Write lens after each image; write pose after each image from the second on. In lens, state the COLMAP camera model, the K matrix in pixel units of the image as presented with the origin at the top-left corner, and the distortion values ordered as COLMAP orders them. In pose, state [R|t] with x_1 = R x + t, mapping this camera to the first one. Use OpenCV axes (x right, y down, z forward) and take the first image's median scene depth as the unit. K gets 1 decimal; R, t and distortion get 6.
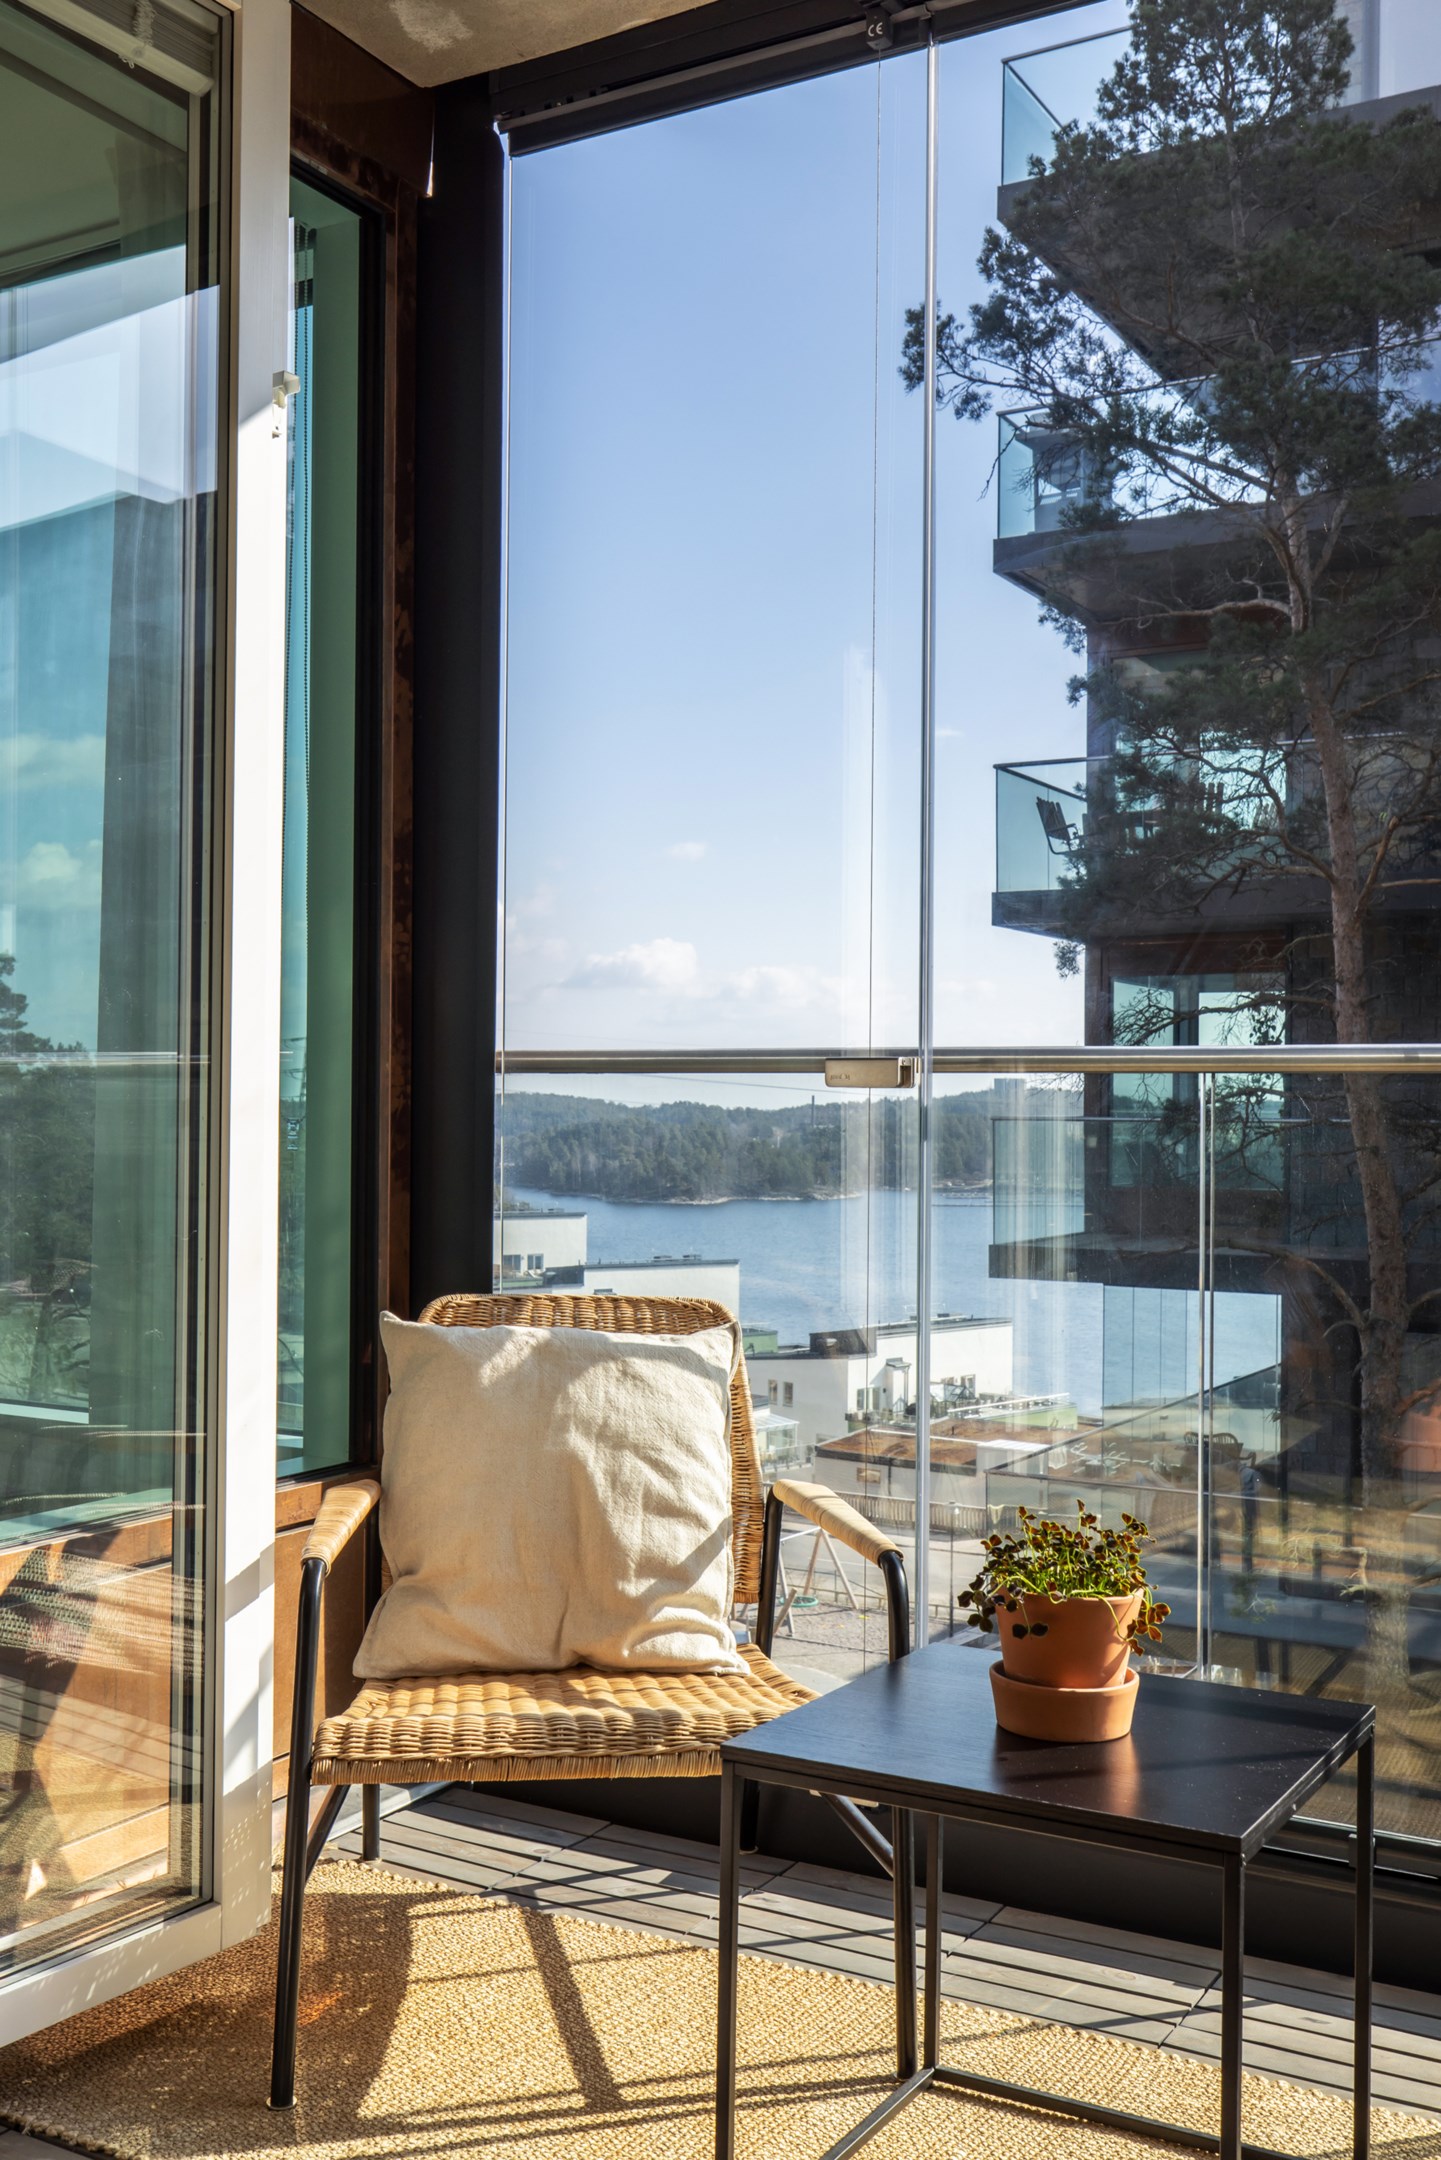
lens RADIAL K [[2087.6, 0, 720.5], [0, 2087.6, 1080.0], [0, 0, 1]] dist [0.000153, -0.013476]
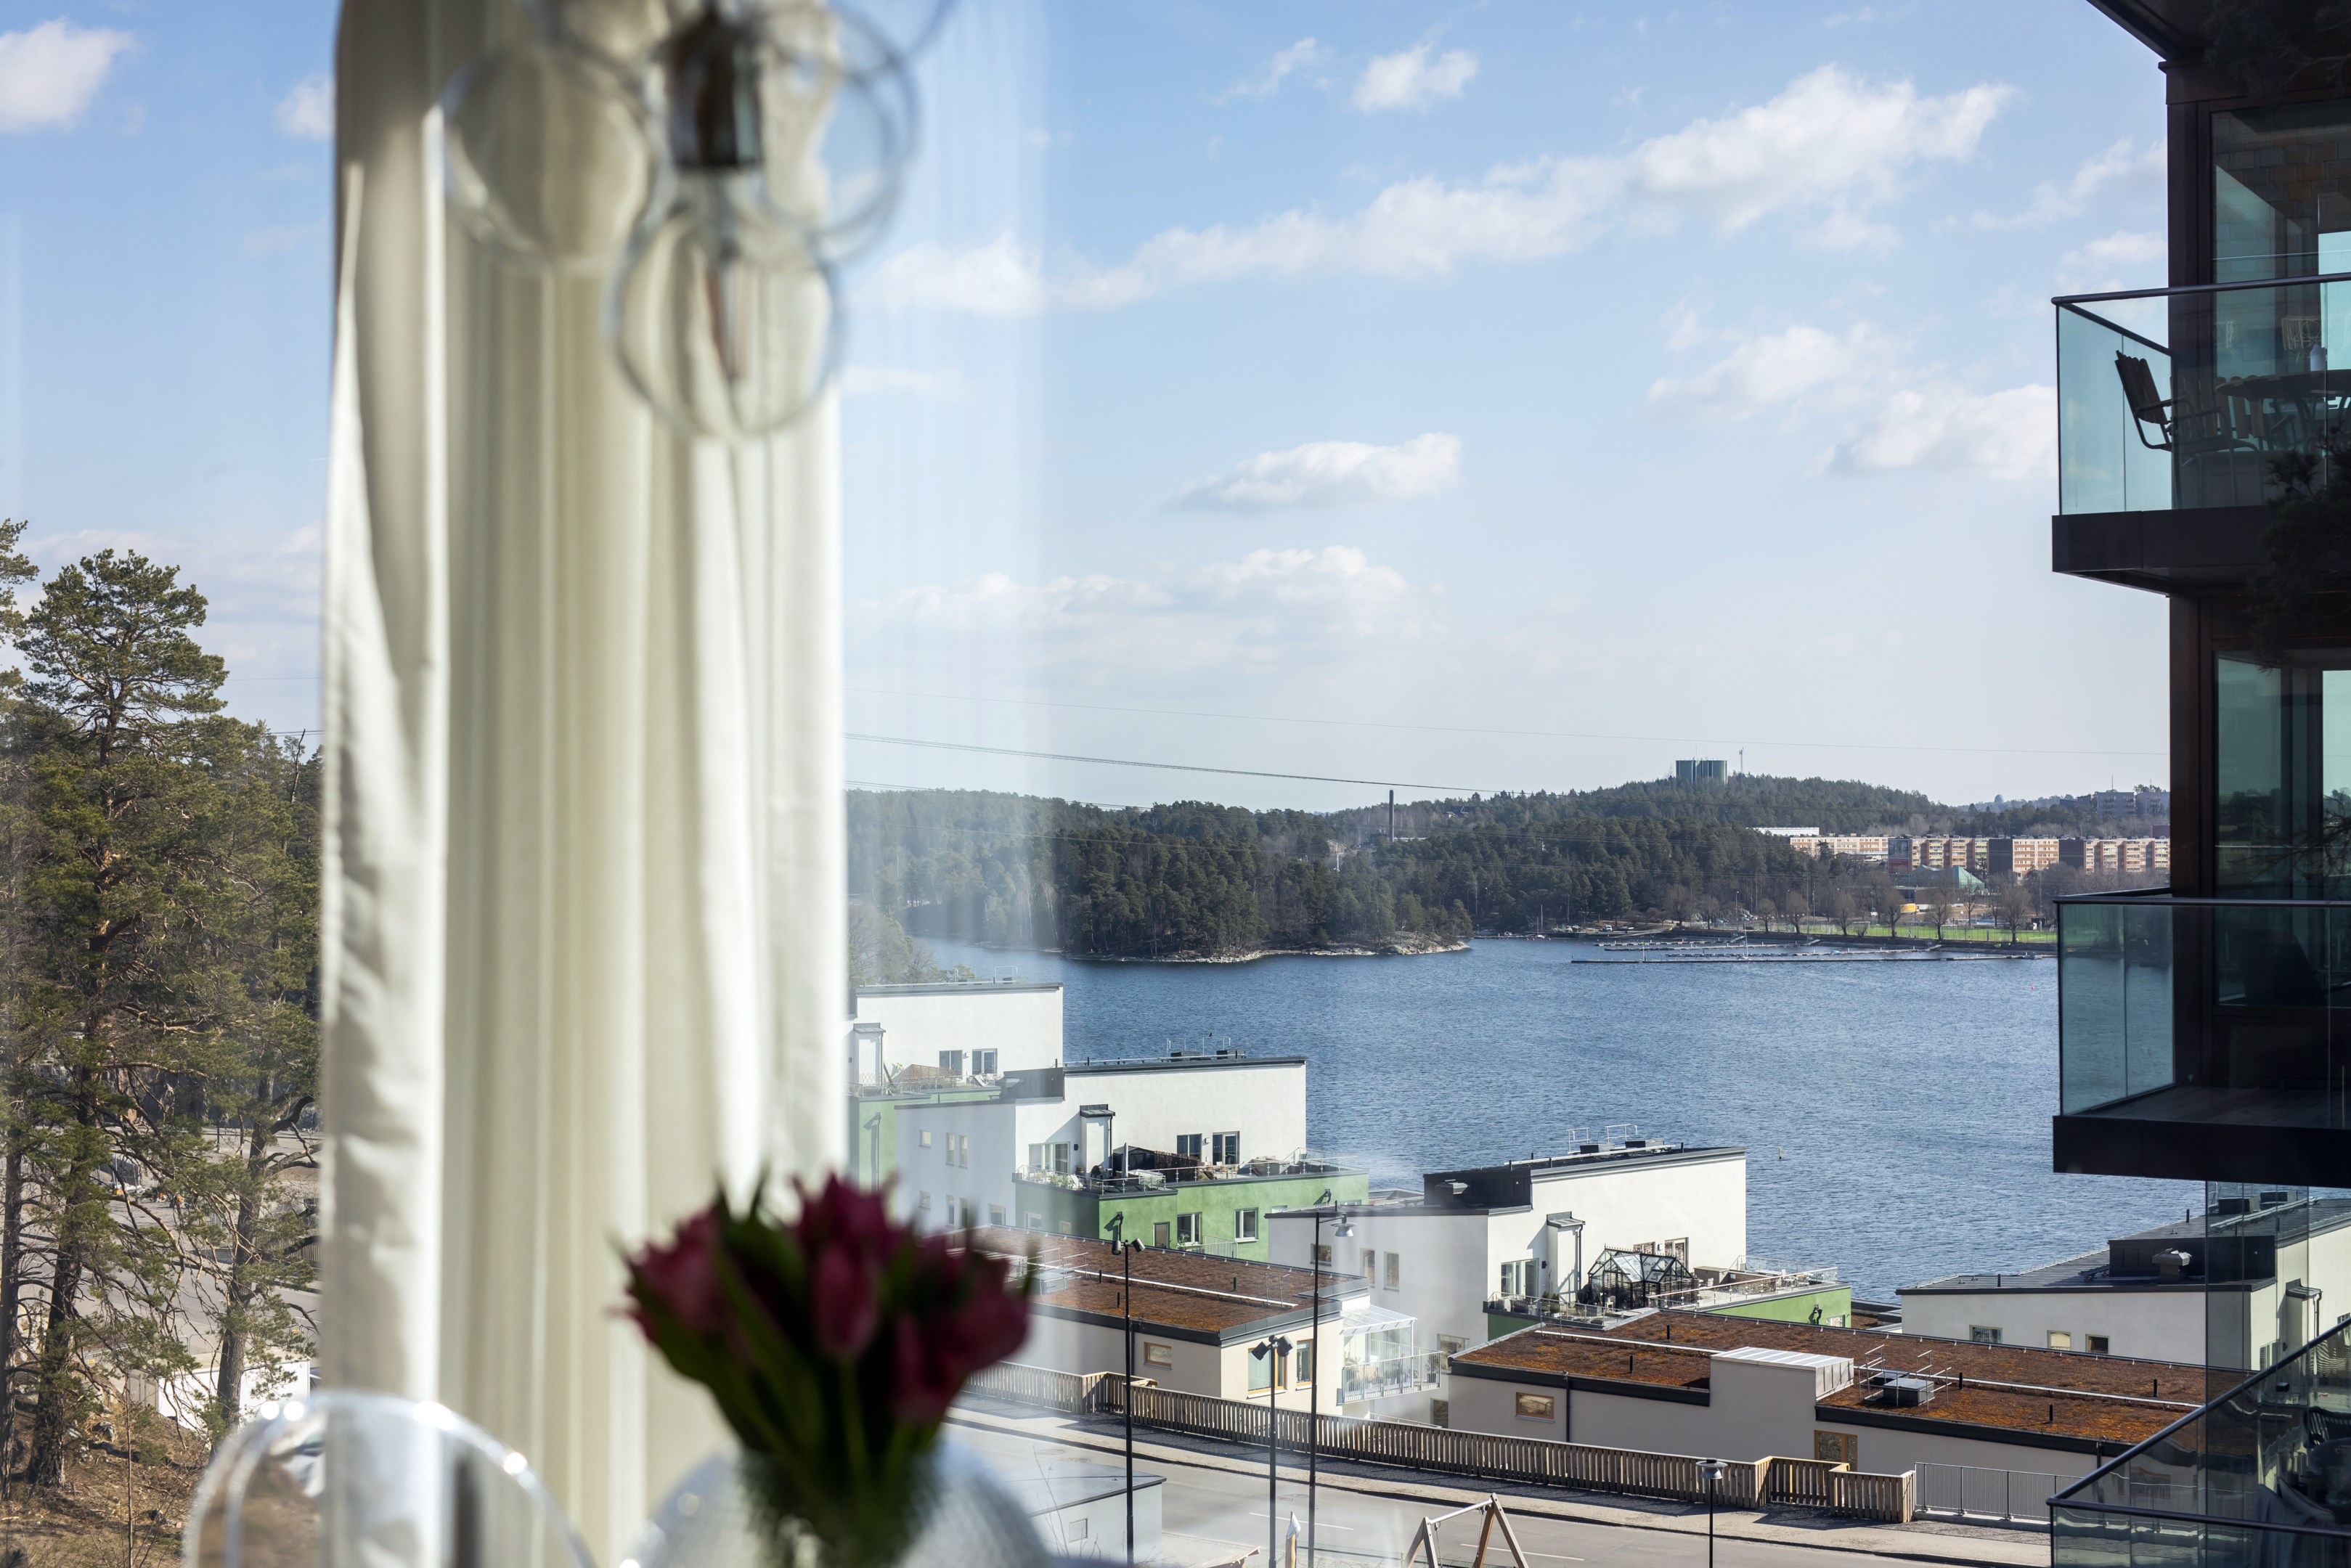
lens RADIAL K [[3265.8, 0, 1175.5], [0, 3265.8, 784.0], [0, 0, 1]] dist [0.025165, -0.024200]
pose [[0.999821, -0.006871, -0.017609, -0.607368], [0.006975, 0.999958, 0.005872, -0.130548], [0.017568, -0.005994, 0.999828, 0.457824]]
